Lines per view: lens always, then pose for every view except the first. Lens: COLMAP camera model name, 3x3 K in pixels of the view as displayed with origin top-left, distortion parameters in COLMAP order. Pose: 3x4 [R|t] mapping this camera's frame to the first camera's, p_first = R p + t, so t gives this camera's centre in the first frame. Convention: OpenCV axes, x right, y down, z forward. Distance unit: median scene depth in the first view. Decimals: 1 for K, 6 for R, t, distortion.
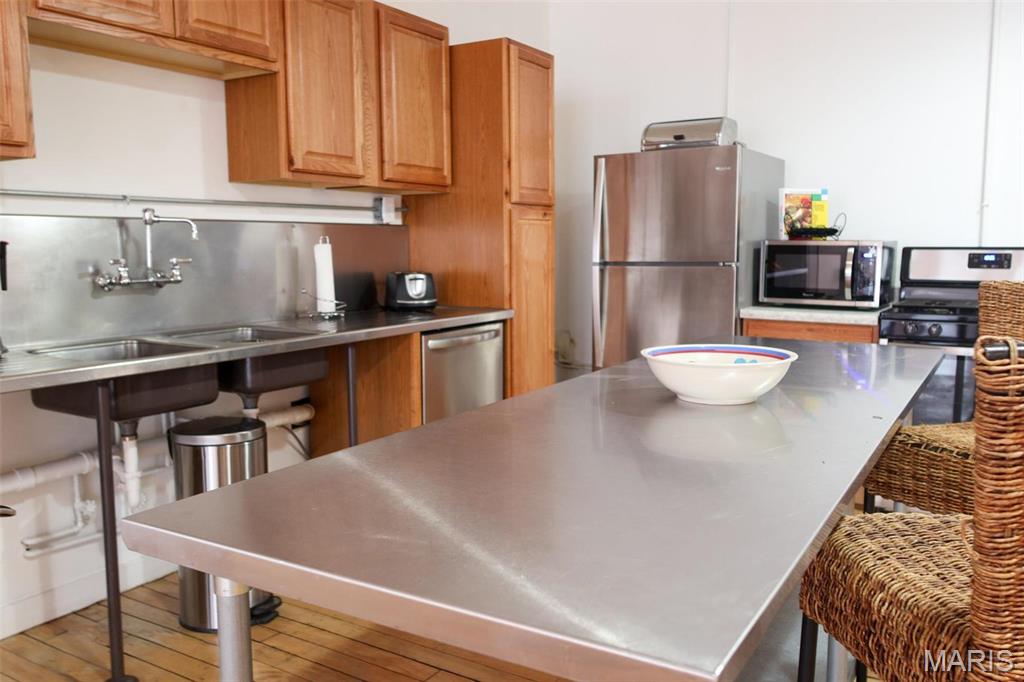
lens RADIAL K [[841.1, 0, 512.0], [0, 841.1, 341.0], [0, 0, 1]] dist [-0.005825, -0.008712]
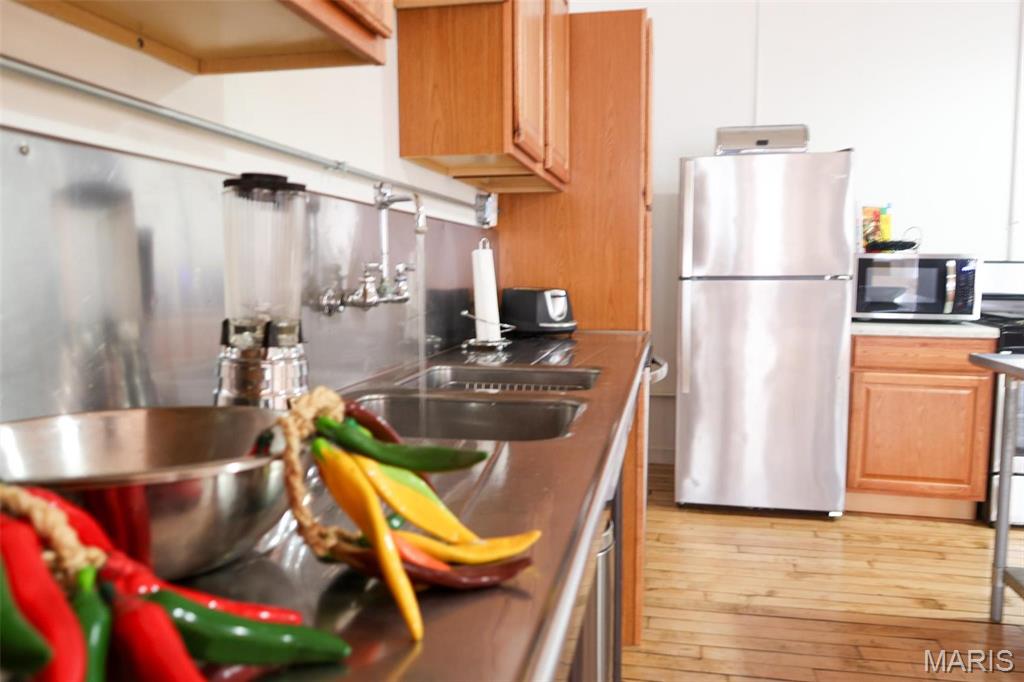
lens RADIAL K [[784.9, 0, 512.0], [0, 784.9, 341.0], [0, 0, 1]] dist [0.004584, -0.003003]
pose [[0.938831, -0.028554, 0.343192, -0.402042], [0.036428, 0.999200, -0.016515, -0.020071], [-0.342446, 0.028006, 0.939120, 0.310466]]
